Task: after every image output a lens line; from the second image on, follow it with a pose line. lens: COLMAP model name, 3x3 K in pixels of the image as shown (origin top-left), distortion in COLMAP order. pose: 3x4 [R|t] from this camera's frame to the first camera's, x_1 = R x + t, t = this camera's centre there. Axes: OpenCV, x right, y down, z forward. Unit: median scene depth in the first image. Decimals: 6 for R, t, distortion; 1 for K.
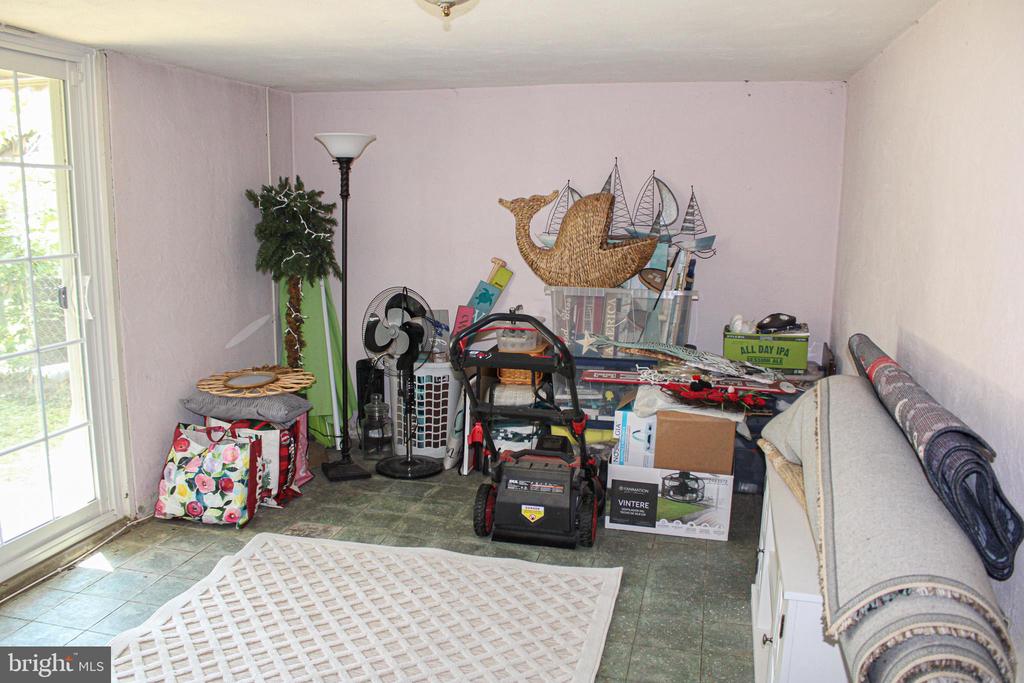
lens RADIAL K [[858.6, 0, 510.9], [0, 858.6, 348.1], [0, 0, 1]] dist [-0.152164, 0.137204]
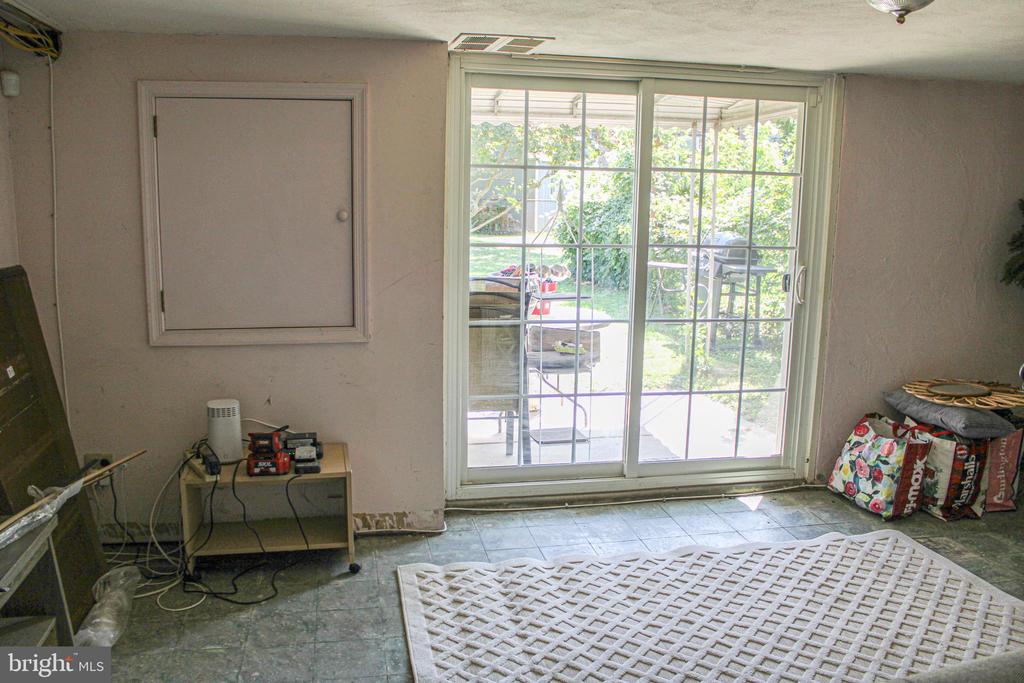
lens RADIAL K [[858.6, 0, 511.6], [0, 858.6, 339.1], [0, 0, 1]] dist [-0.152164, 0.137204]
pose [[0.429573, 0.152227, -0.890109, 0.368782], [-0.172605, 0.981357, 0.084532, -0.014394], [0.886383, 0.117325, 0.447840, 0.102753]]
